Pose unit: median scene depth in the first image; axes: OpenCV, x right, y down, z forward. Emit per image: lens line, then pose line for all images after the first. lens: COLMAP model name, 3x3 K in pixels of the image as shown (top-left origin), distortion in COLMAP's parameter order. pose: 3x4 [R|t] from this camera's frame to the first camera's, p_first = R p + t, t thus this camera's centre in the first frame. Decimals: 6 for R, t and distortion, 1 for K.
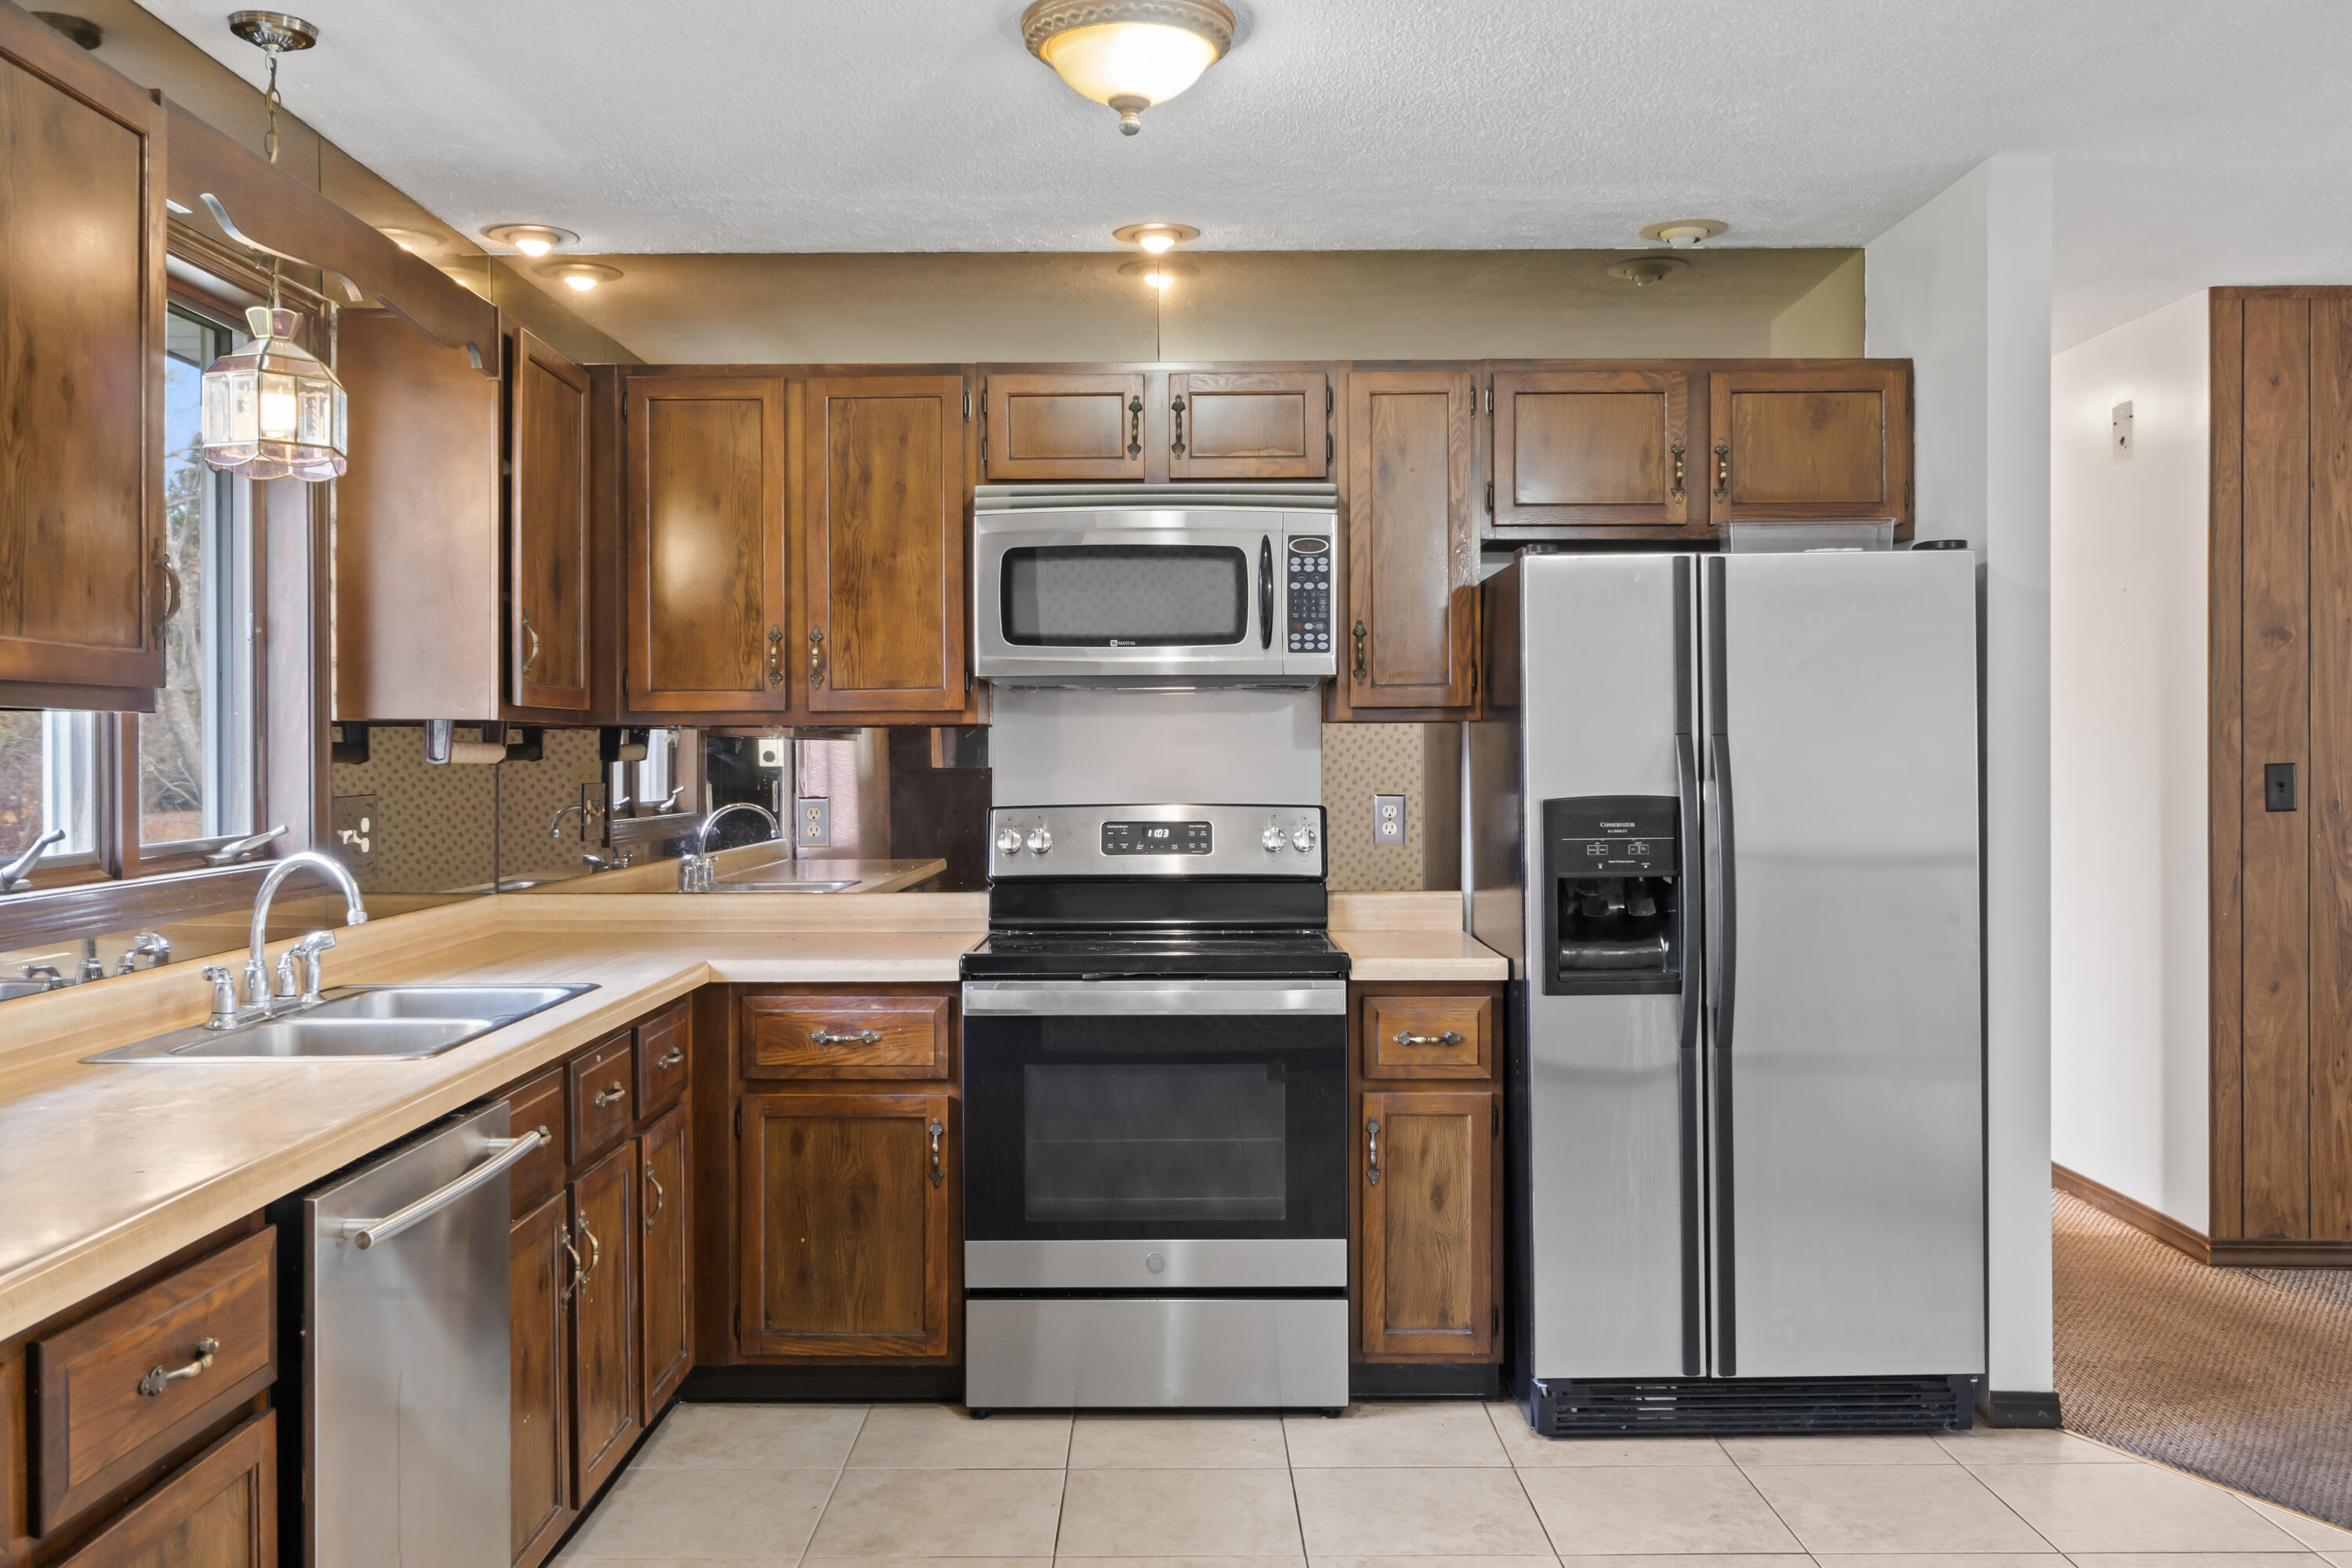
lens RADIAL K [[1999.0, 0, 1185.2], [0, 1999.0, 773.2], [0, 0, 1]] dist [0.000800, 0.001615]
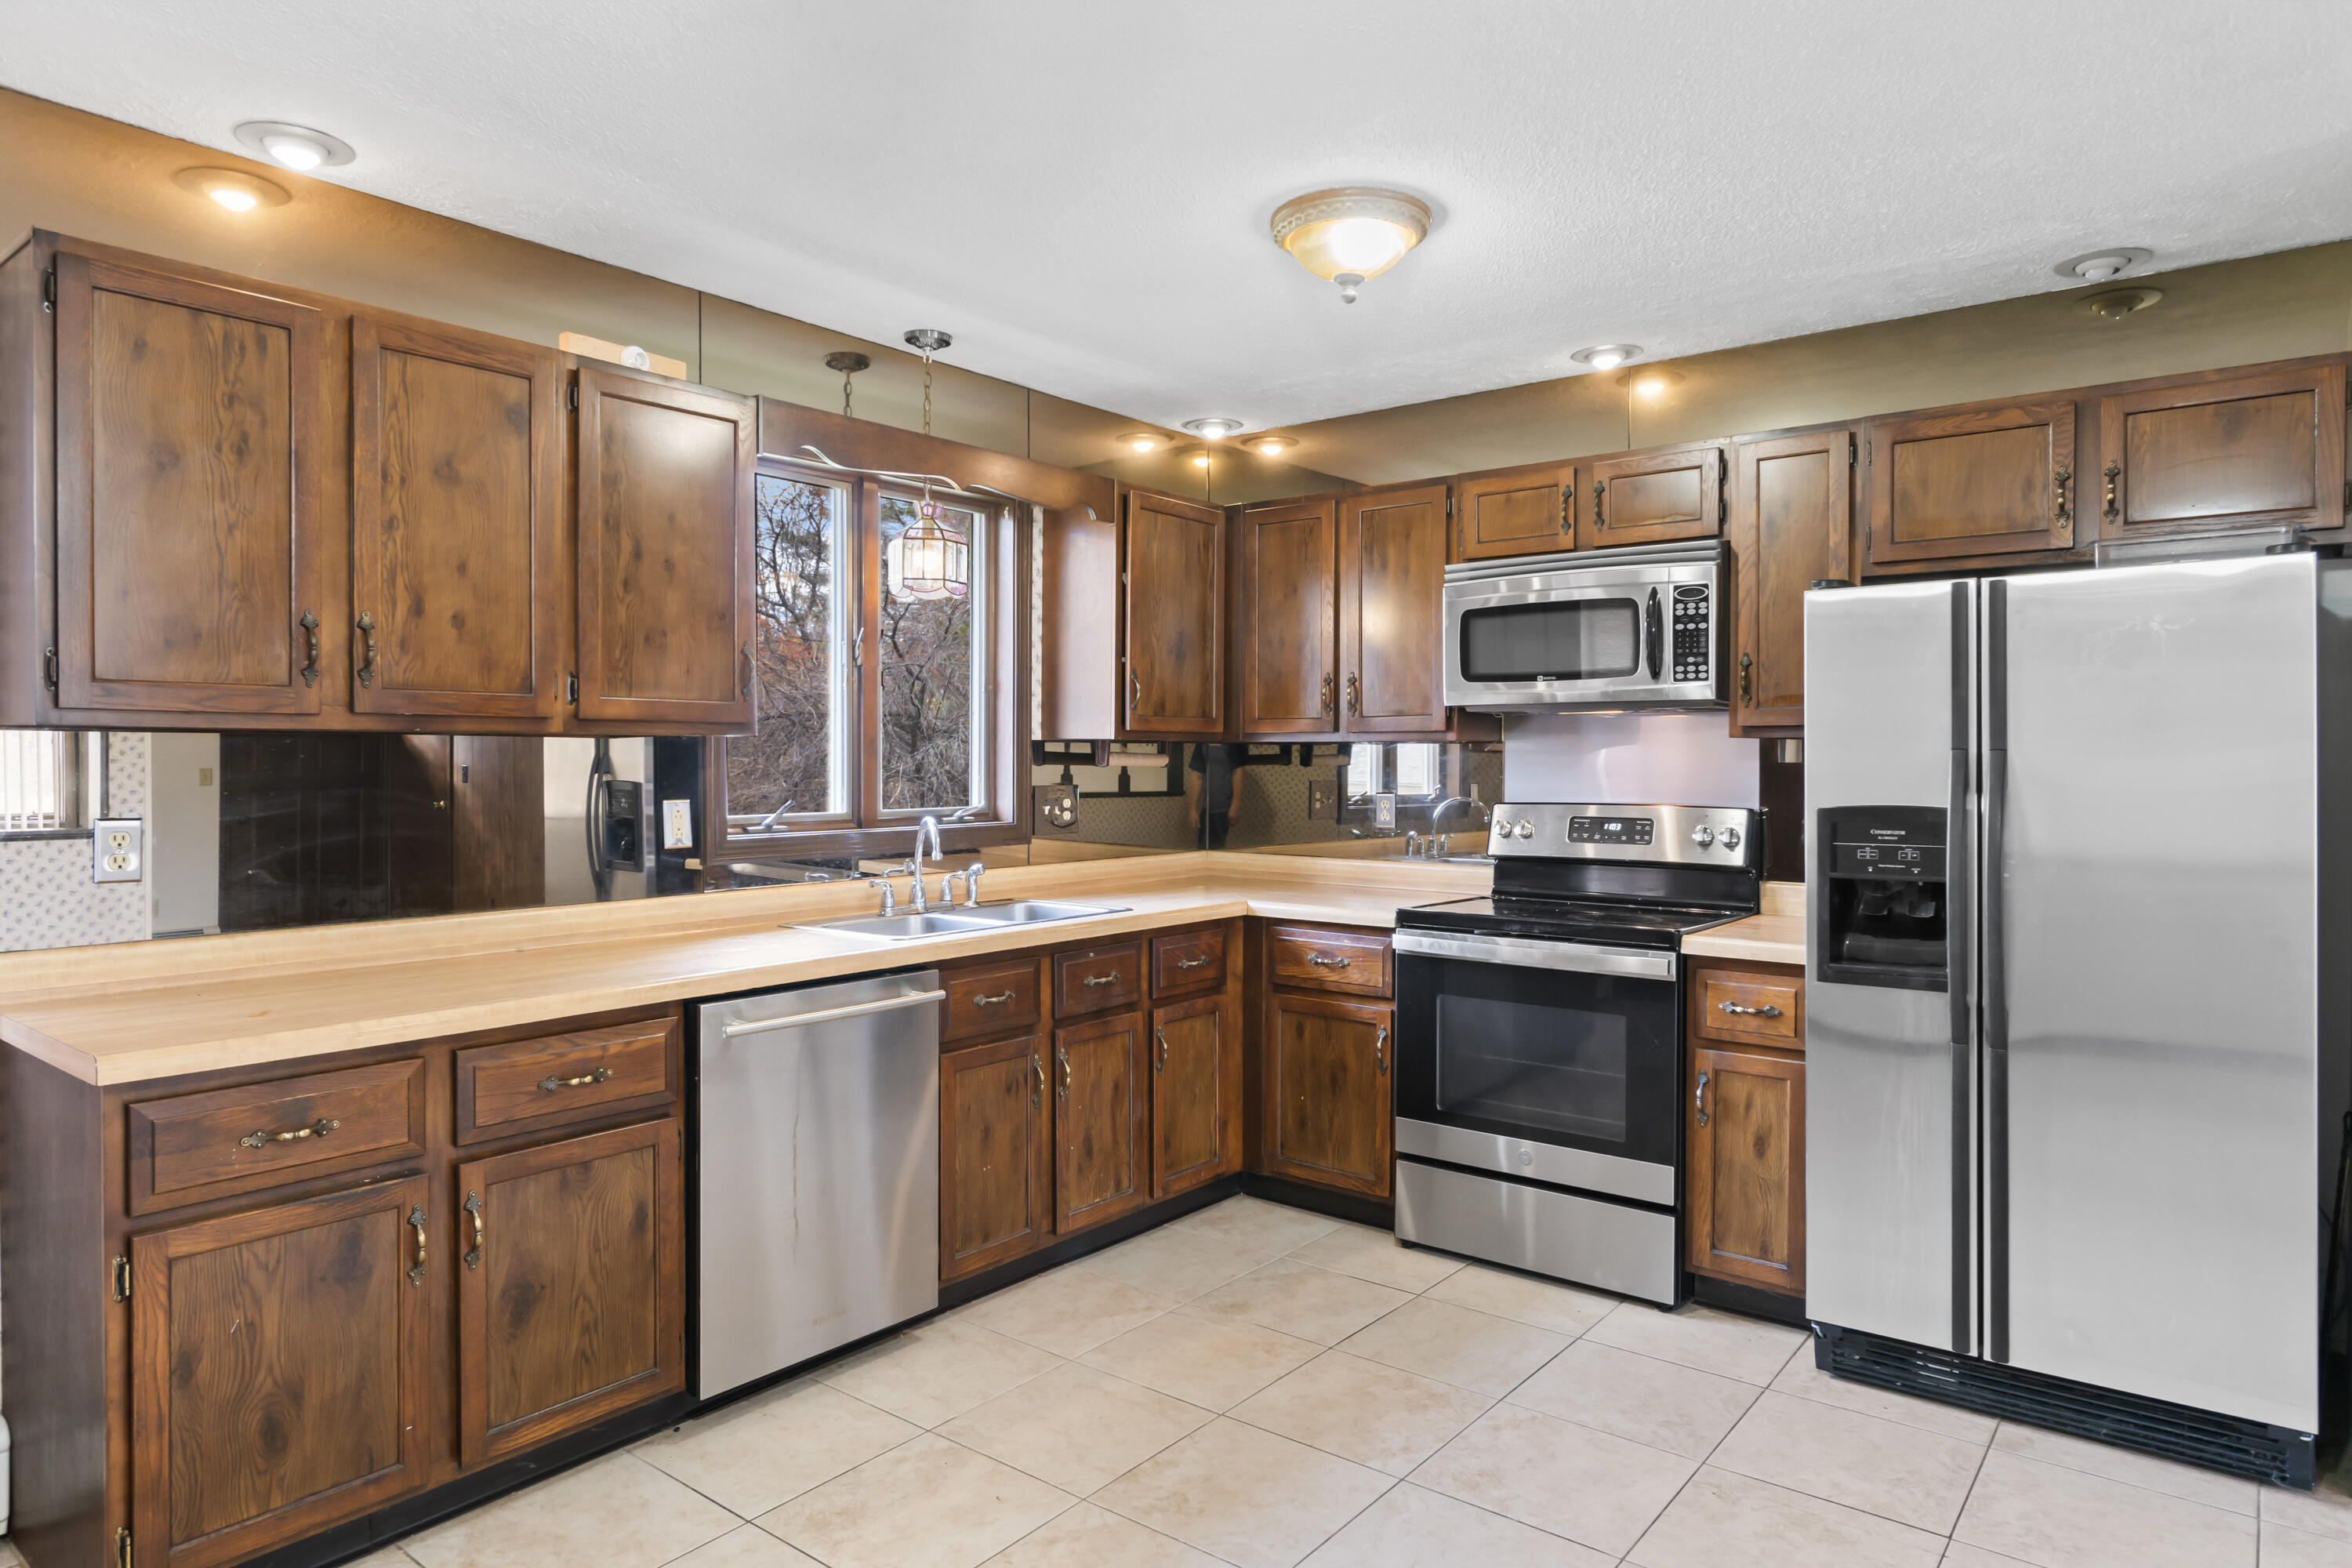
lens RADIAL K [[1407.9, 0, 1157.5], [0, 1407.9, 780.2], [0, 0, 1]] dist [-0.000378, 0.000270]
pose [[0.780502, 0.015426, -0.624963, 0.363297], [-0.012863, 0.999880, 0.008616, -0.003939], [0.625021, 0.001315, 0.780607, 0.139831]]
